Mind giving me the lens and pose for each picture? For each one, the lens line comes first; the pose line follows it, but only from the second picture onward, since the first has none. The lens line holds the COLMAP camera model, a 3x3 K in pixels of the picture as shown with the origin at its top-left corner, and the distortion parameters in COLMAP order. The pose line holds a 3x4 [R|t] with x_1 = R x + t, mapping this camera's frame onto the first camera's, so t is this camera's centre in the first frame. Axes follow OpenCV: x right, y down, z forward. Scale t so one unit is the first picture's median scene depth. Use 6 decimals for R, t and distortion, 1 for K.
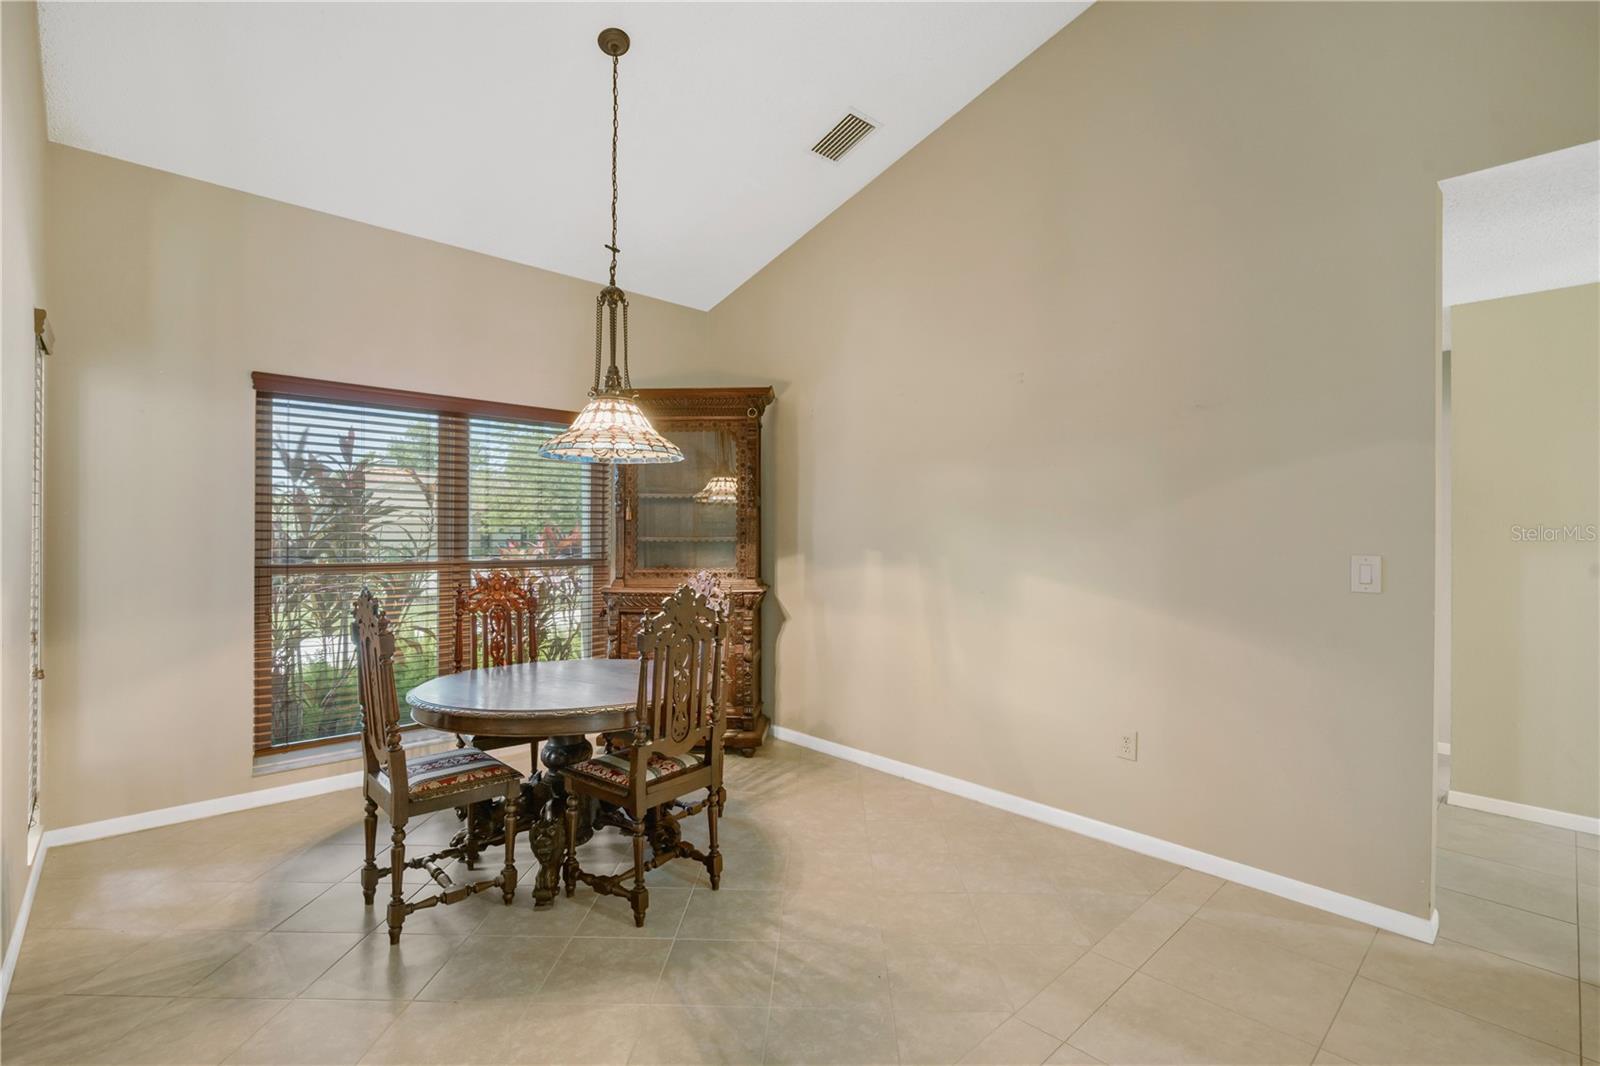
lens RADIAL K [[730.1, 0, 815.2], [0, 730.1, 516.0], [0, 0, 1]] dist [-0.004232, 0.001336]
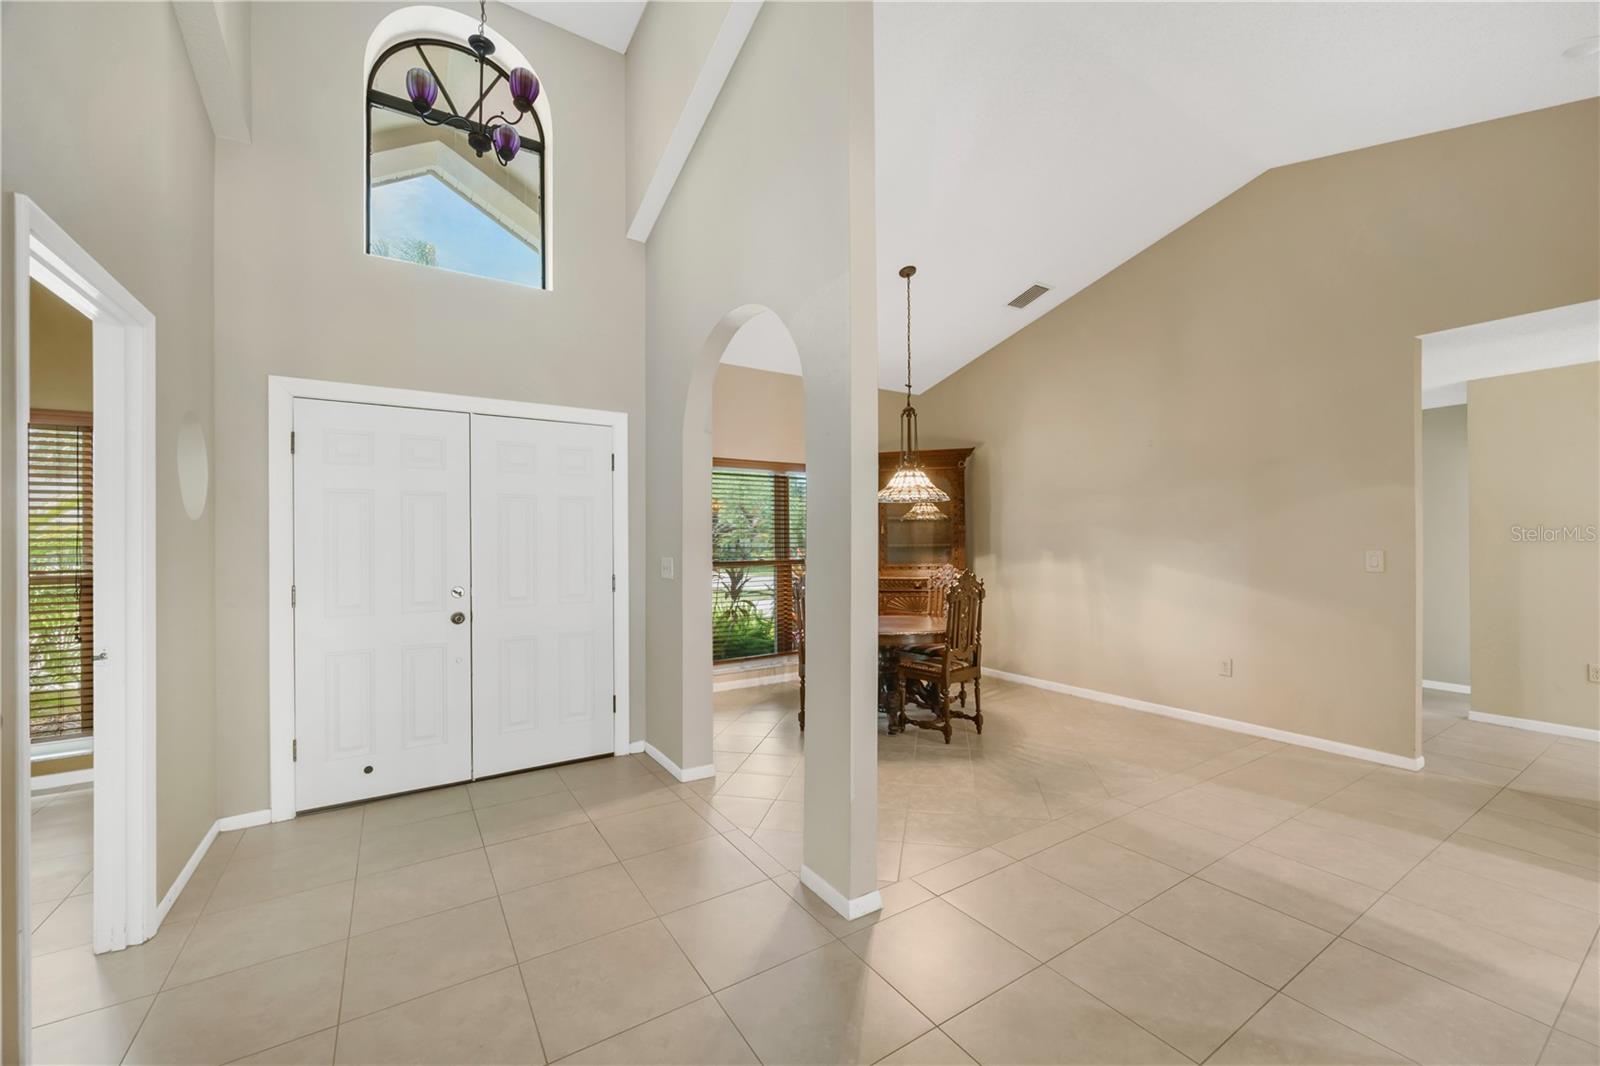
lens RADIAL K [[632.0, 0, 812.2], [0, 632.0, 530.6], [0, 0, 1]] dist [0.001018, -0.000794]
pose [[0.982419, -0.015198, -0.186070, -0.226213], [0.016754, 0.999837, 0.006795, -0.020723], [0.185936, -0.009793, 0.982513, -0.593910]]
